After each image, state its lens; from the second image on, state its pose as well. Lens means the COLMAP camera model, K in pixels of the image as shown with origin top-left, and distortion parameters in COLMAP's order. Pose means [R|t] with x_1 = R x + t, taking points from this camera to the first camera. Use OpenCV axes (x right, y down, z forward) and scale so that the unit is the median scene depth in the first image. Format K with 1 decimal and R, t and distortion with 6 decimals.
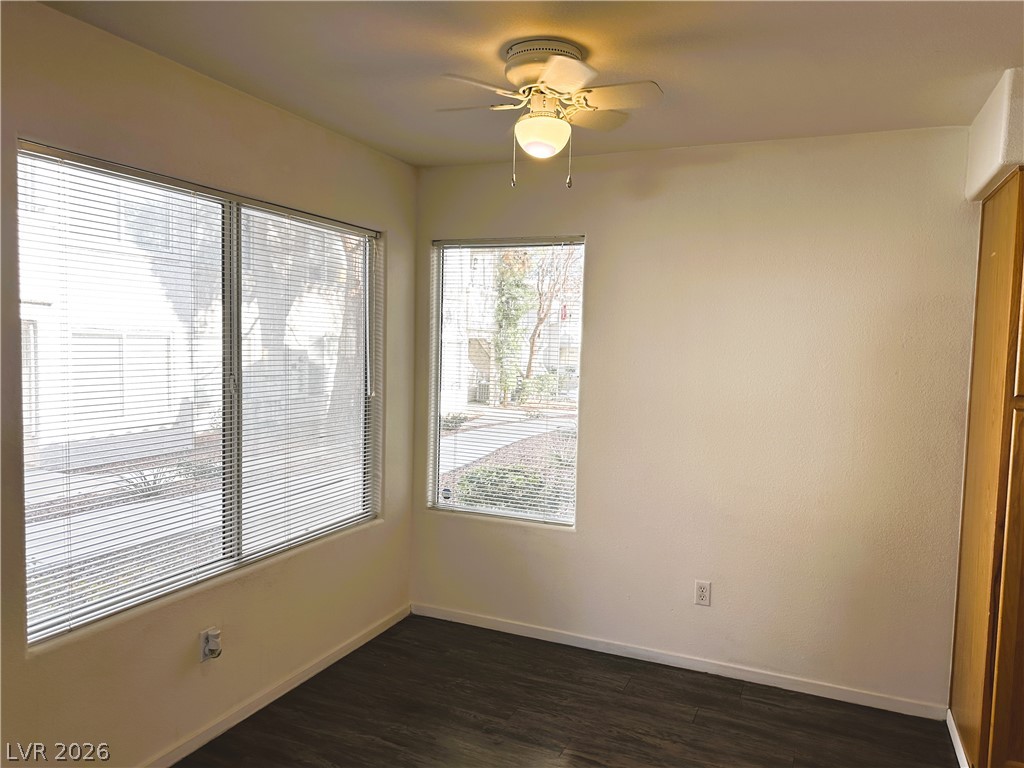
lens RADIAL K [[691.8, 0, 520.1], [0, 691.8, 386.9], [0, 0, 1]] dist [0.020262, -0.025785]
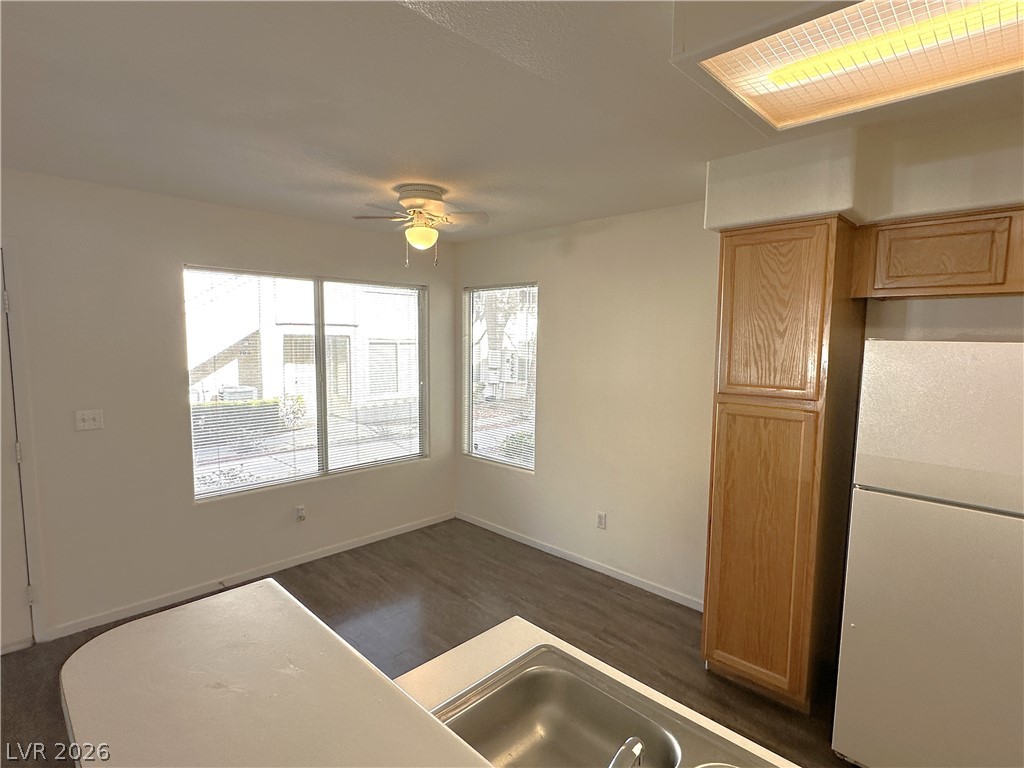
lens RADIAL K [[515.6, 0, 533.7], [0, 515.6, 386.9], [0, 0, 1]] dist [-0.005062, 0.001396]
pose [[0.938764, 0.016502, -0.344165, 0.495710], [-0.008078, 0.999632, 0.025895, -0.016309], [0.344466, -0.021529, 0.938552, -0.079712]]
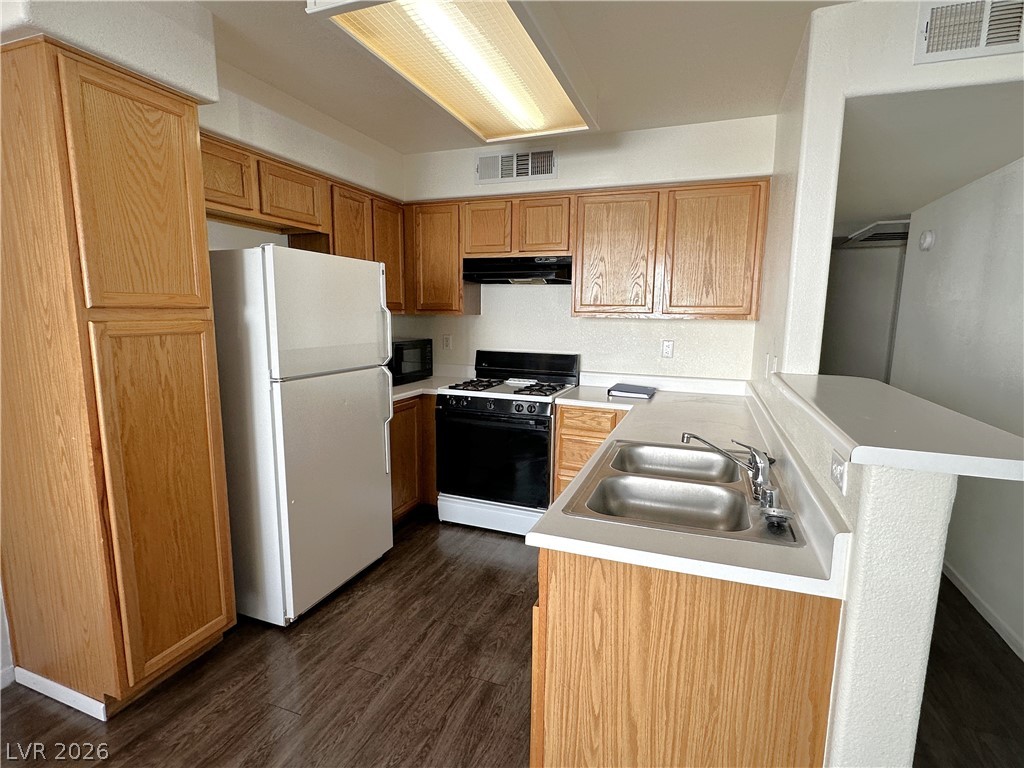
lens RADIAL K [[515.6, 0, 514.0], [0, 515.6, 386.8], [0, 0, 1]] dist [-0.005062, 0.001396]
pose [[-0.022919, -0.176774, 0.983985, 0.009710], [0.048160, 0.982905, 0.177702, 0.015338], [-0.998577, 0.051462, -0.014014, 0.300471]]
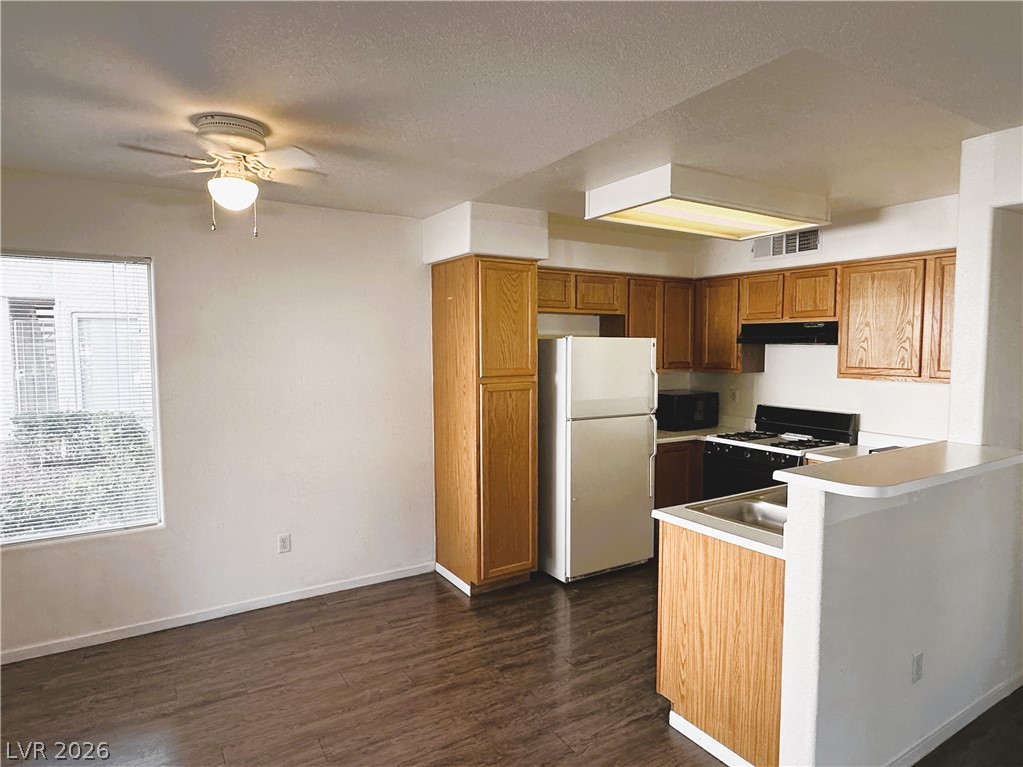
lens RADIAL K [[568.2, 0, 507.6], [0, 568.2, 386.3], [0, 0, 1]] dist [-0.005232, -0.000623]
pose [[0.587601, -0.085233, 0.804649, -0.321217], [0.067491, 0.996134, 0.056230, -0.029724], [-0.806331, 0.021265, 0.591082, 0.019909]]
